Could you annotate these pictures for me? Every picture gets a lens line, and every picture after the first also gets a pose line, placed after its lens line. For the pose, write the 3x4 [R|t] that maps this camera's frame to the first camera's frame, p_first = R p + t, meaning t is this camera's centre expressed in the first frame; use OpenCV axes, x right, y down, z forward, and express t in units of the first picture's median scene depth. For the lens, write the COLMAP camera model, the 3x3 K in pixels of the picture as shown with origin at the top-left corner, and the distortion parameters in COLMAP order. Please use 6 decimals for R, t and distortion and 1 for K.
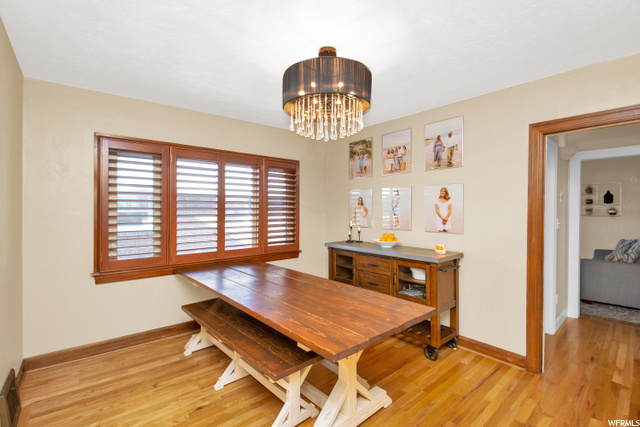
lens RADIAL K [[284.4, 0, 315.7], [0, 284.4, 213.1], [0, 0, 1]] dist [0.000709, -0.014086]
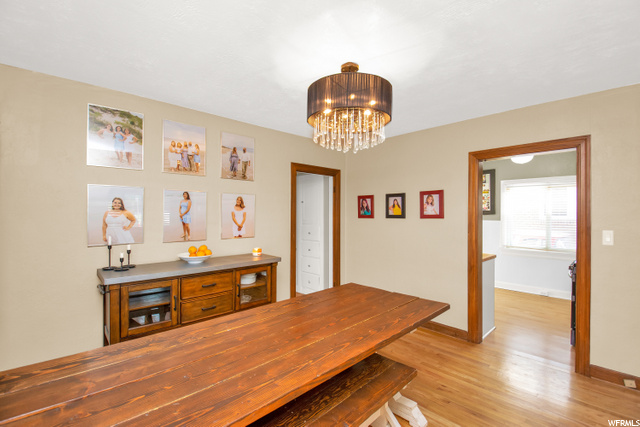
lens RADIAL K [[284.4, 0, 315.7], [0, 284.4, 213.1], [0, 0, 1]] dist [0.000709, -0.014086]
pose [[-0.065364, -0.001616, 0.997860, -0.650701], [0.001147, 0.999998, 0.001695, -0.028230], [-0.997861, 0.001256, -0.065362, 0.766306]]
